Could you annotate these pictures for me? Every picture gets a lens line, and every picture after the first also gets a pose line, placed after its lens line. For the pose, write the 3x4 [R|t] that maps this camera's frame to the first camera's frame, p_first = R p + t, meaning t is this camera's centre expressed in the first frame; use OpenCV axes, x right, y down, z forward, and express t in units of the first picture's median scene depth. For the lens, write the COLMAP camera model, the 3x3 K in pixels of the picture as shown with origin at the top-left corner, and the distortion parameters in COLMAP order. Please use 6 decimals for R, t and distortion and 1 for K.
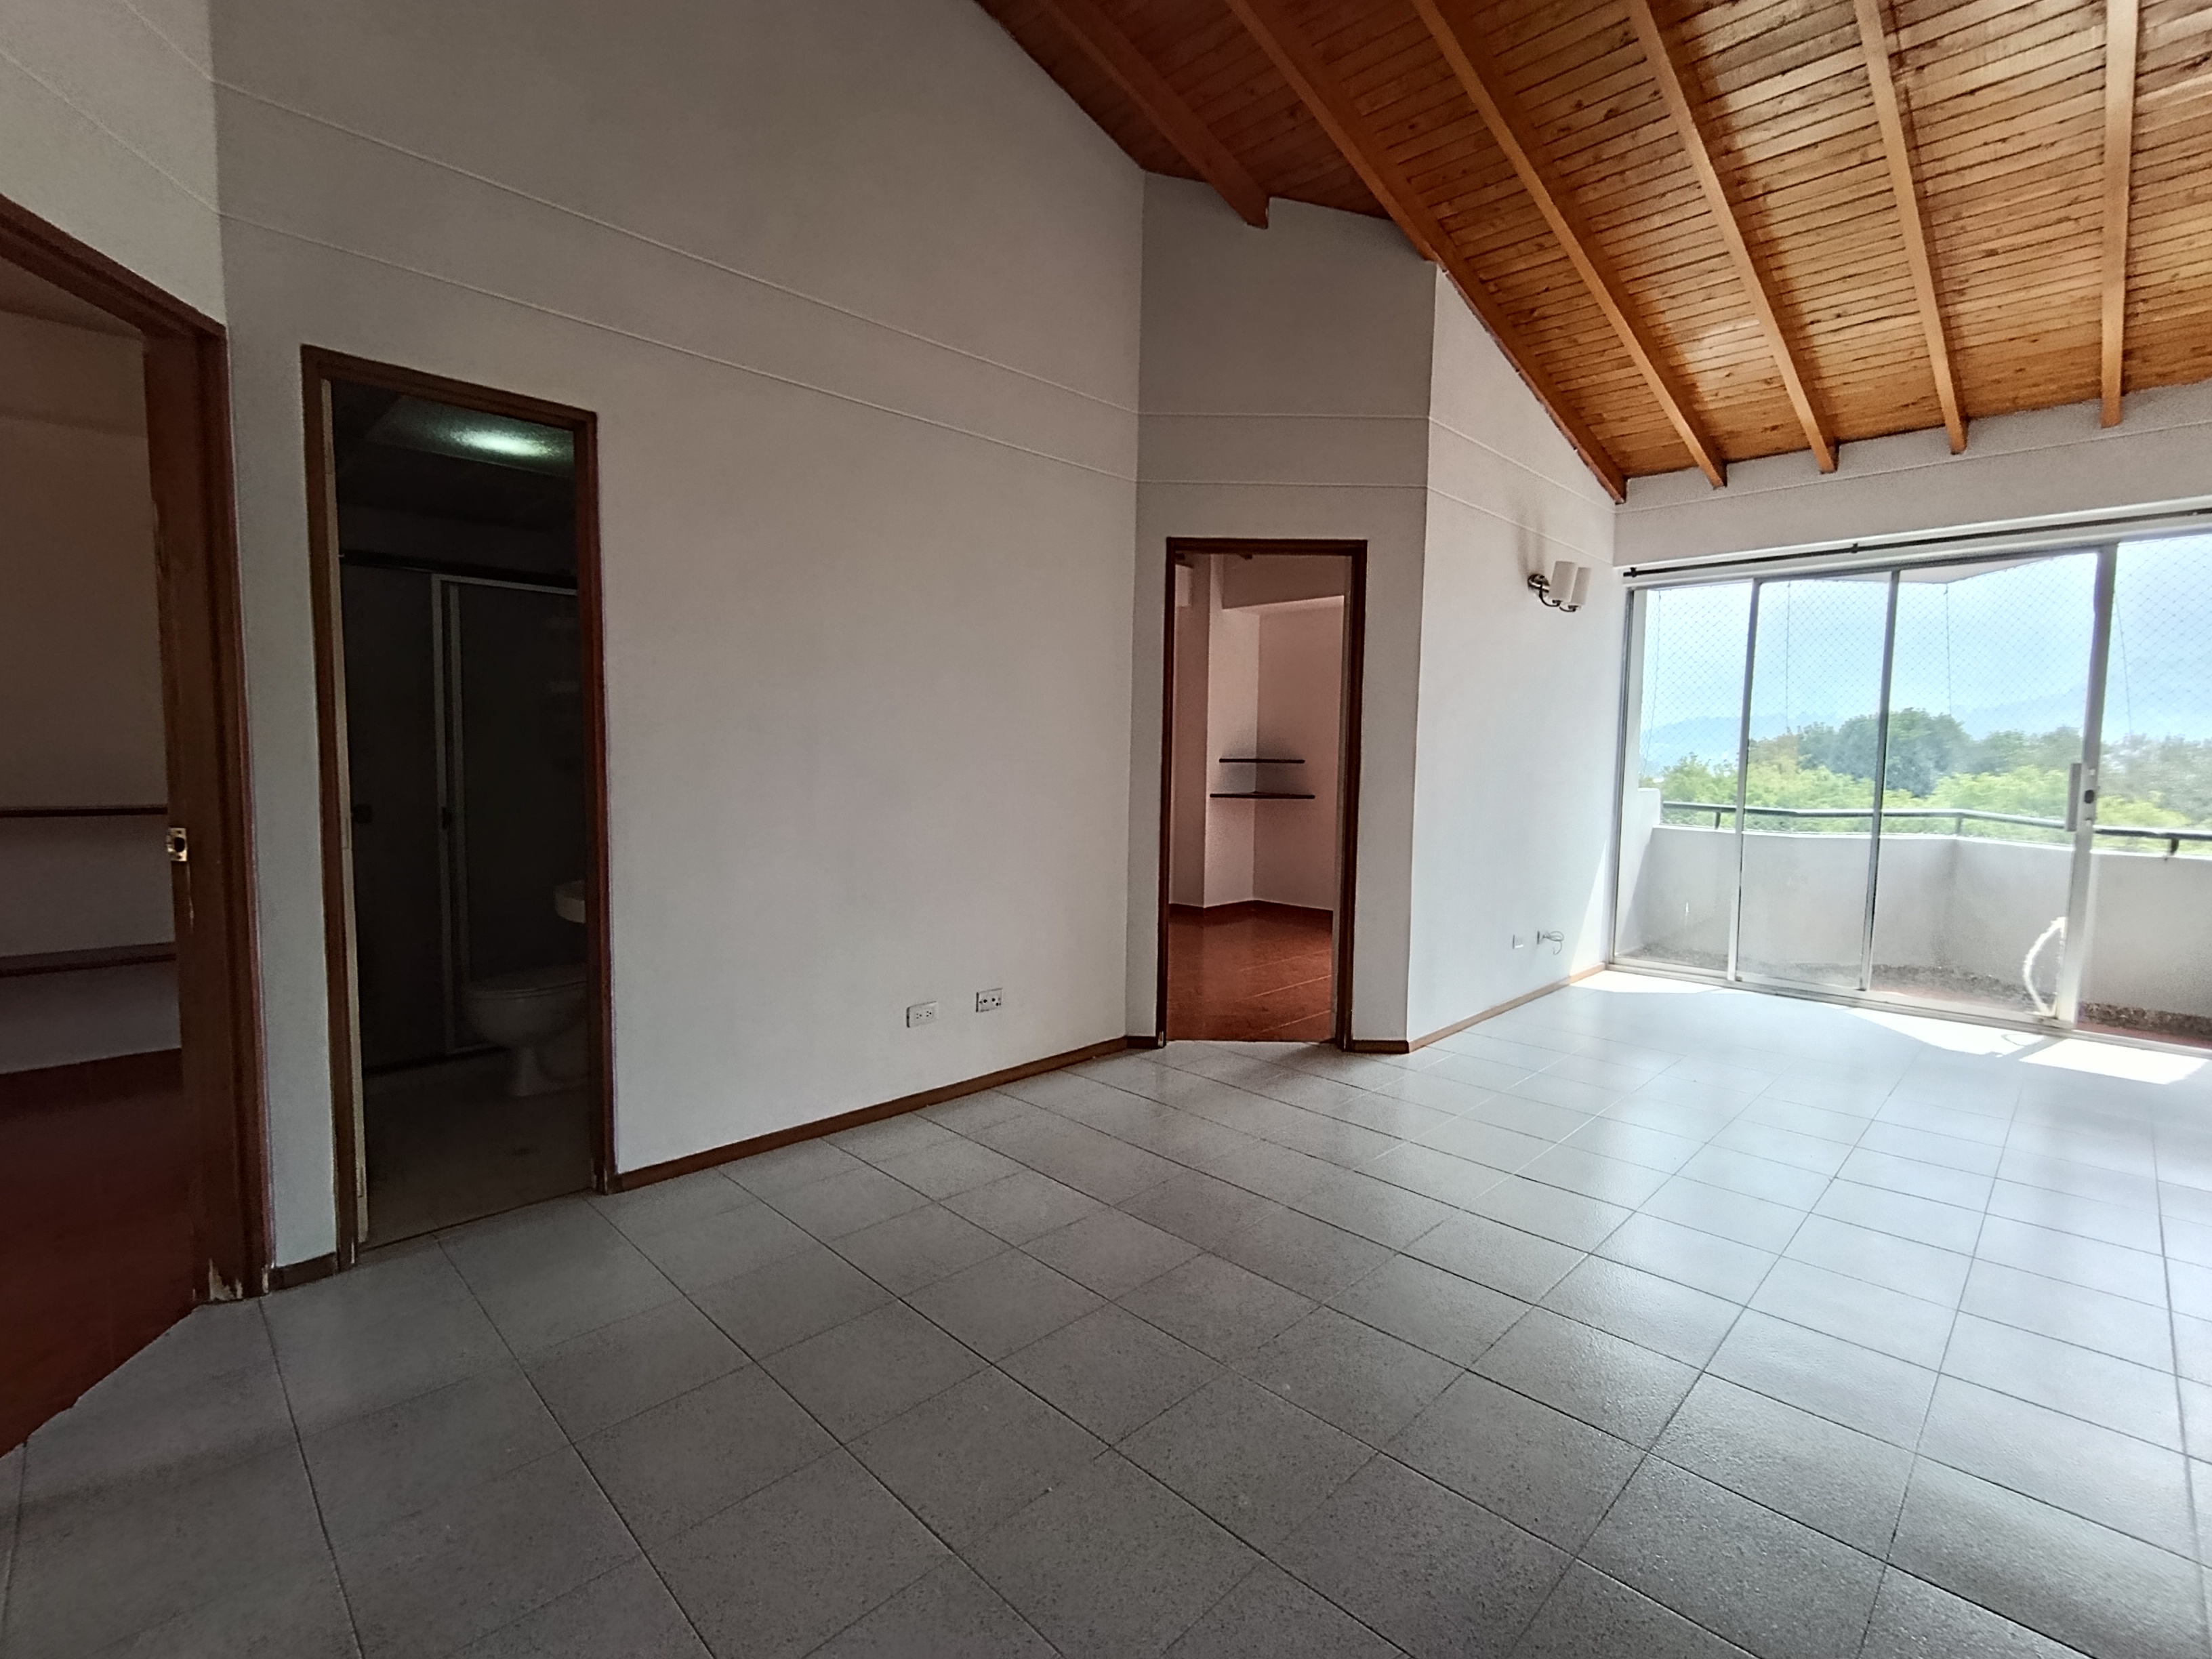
lens RADIAL K [[1007.3, 0, 1110.5], [0, 1007.3, 824.6], [0, 0, 1]] dist [0.007479, 0.000225]
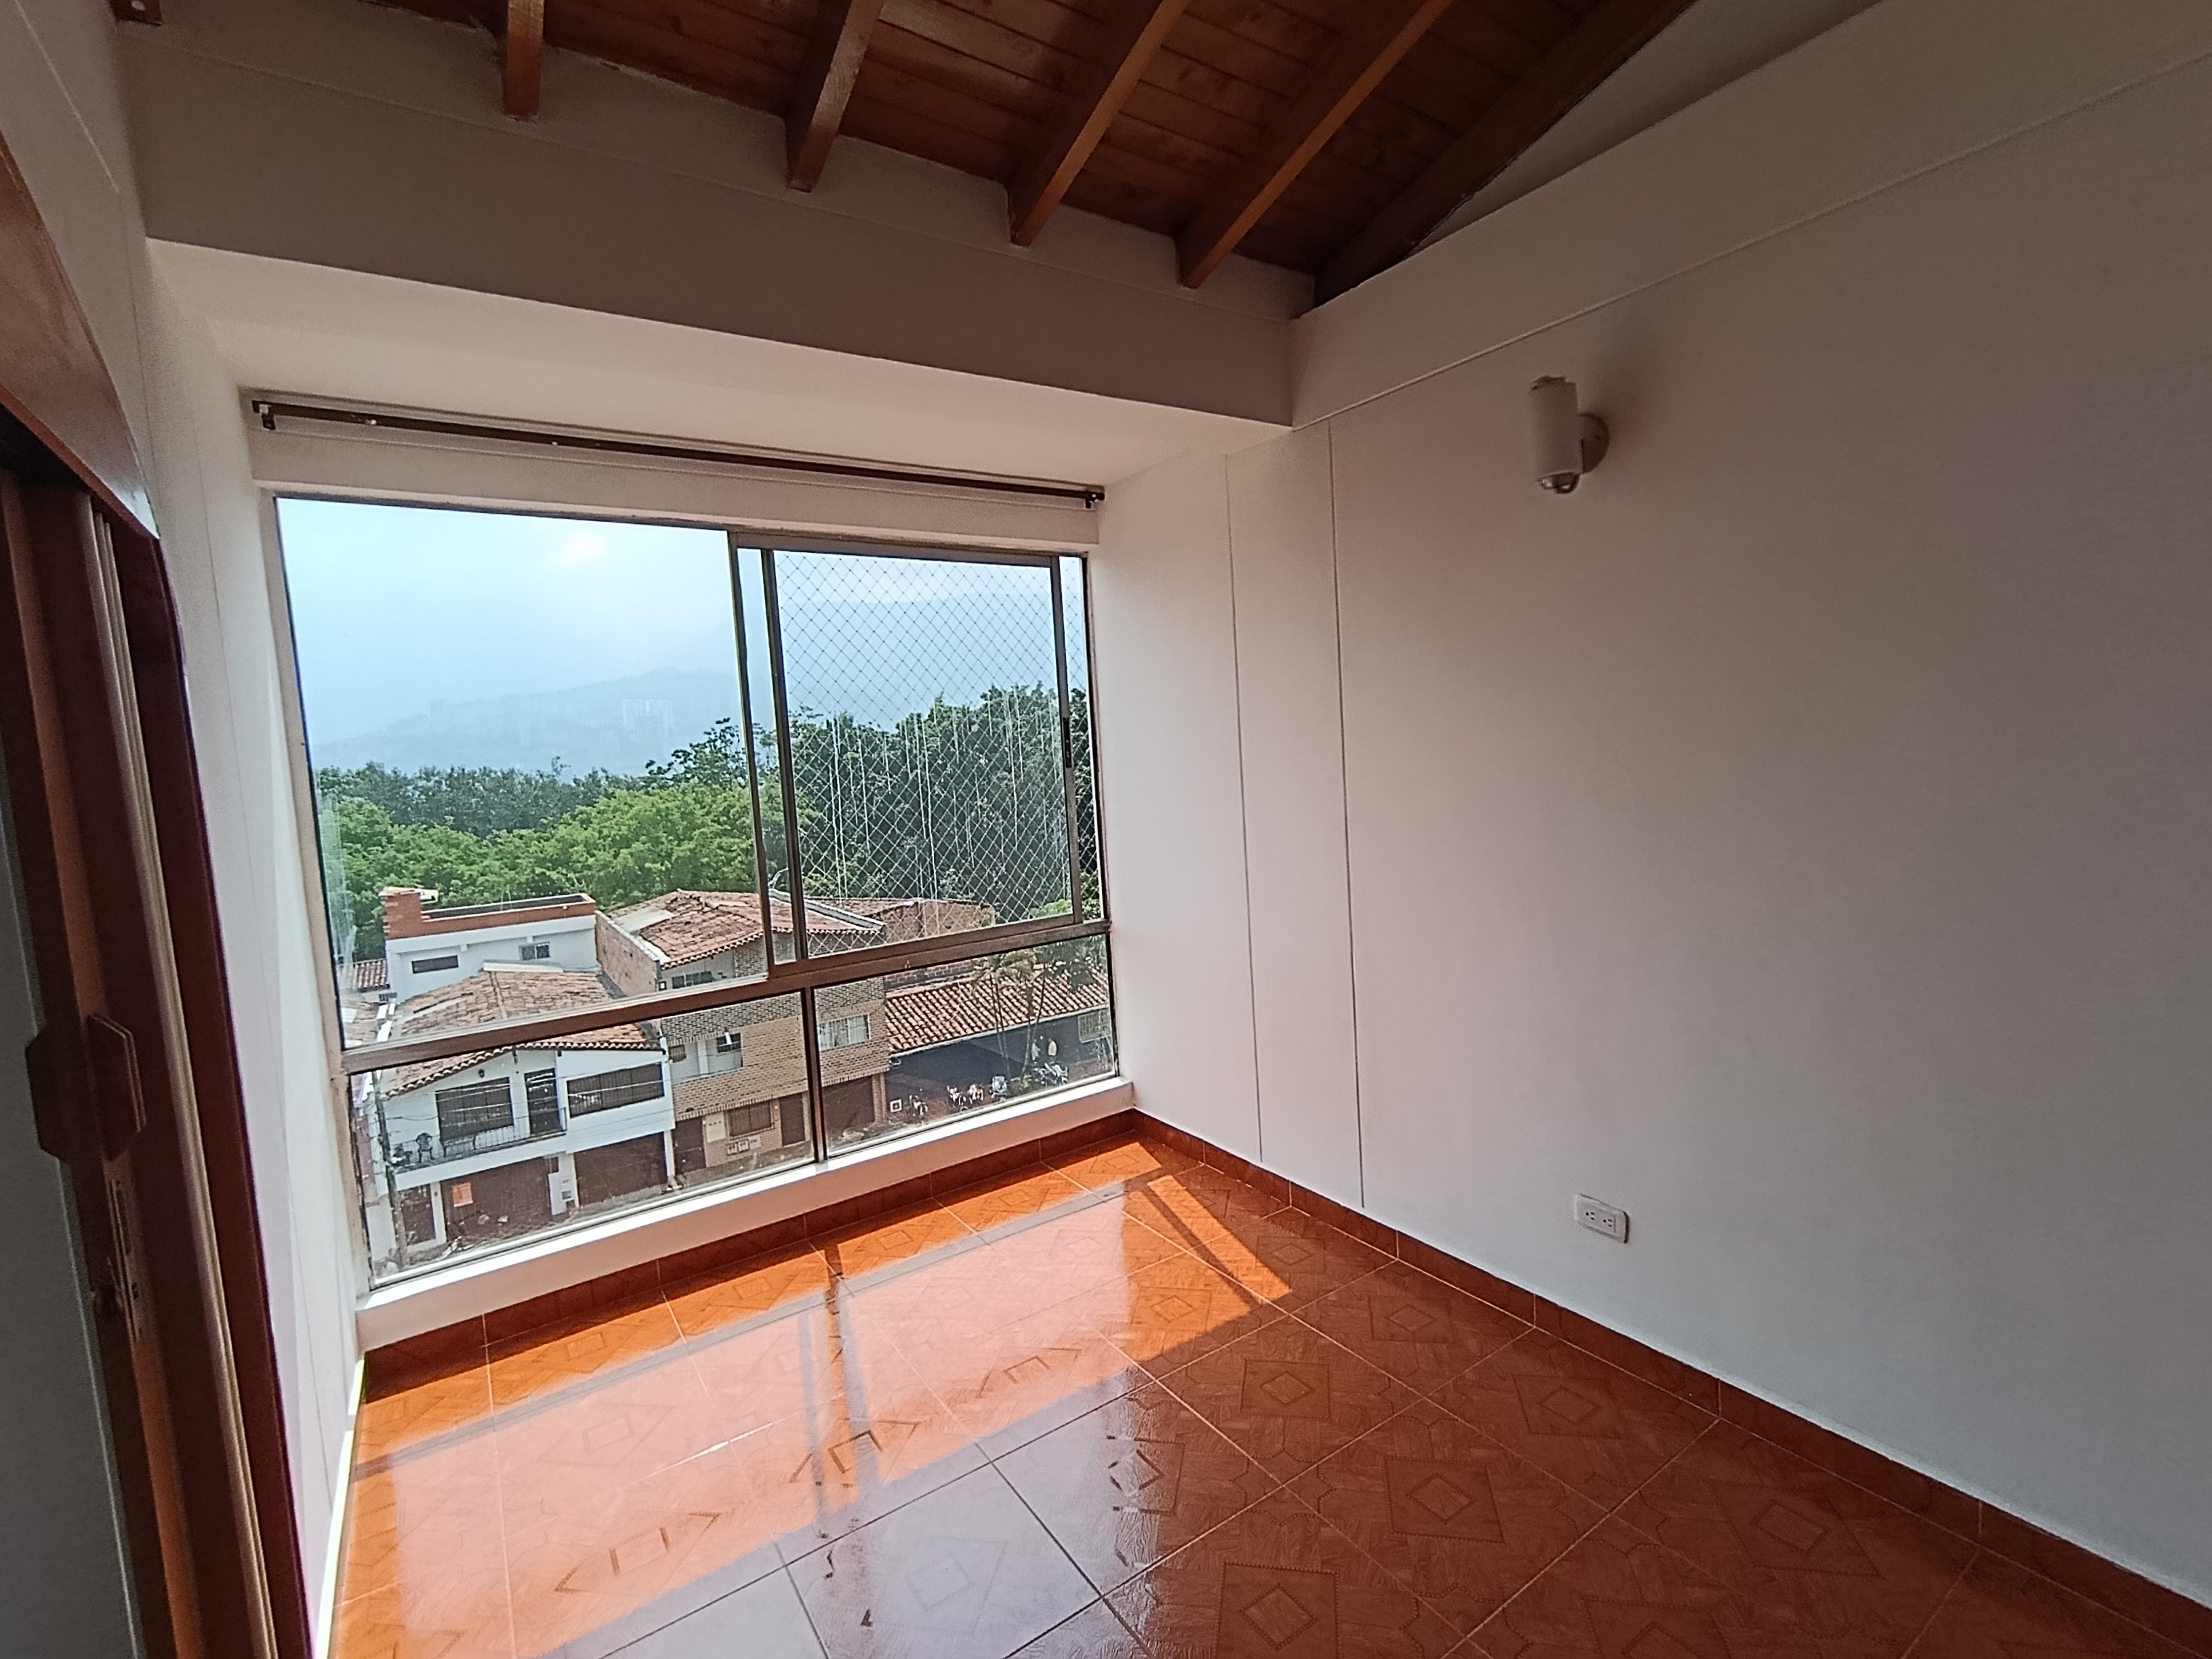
lens RADIAL K [[1007.3, 0, 1105.8], [0, 1007.3, 837.5], [0, 0, 1]] dist [0.007479, 0.000225]
pose [[0.168967, -0.107521, 0.979739, 0.324506], [0.132868, 0.987443, 0.085452, -0.074418], [-0.976625, 0.115738, 0.181131, 0.707488]]
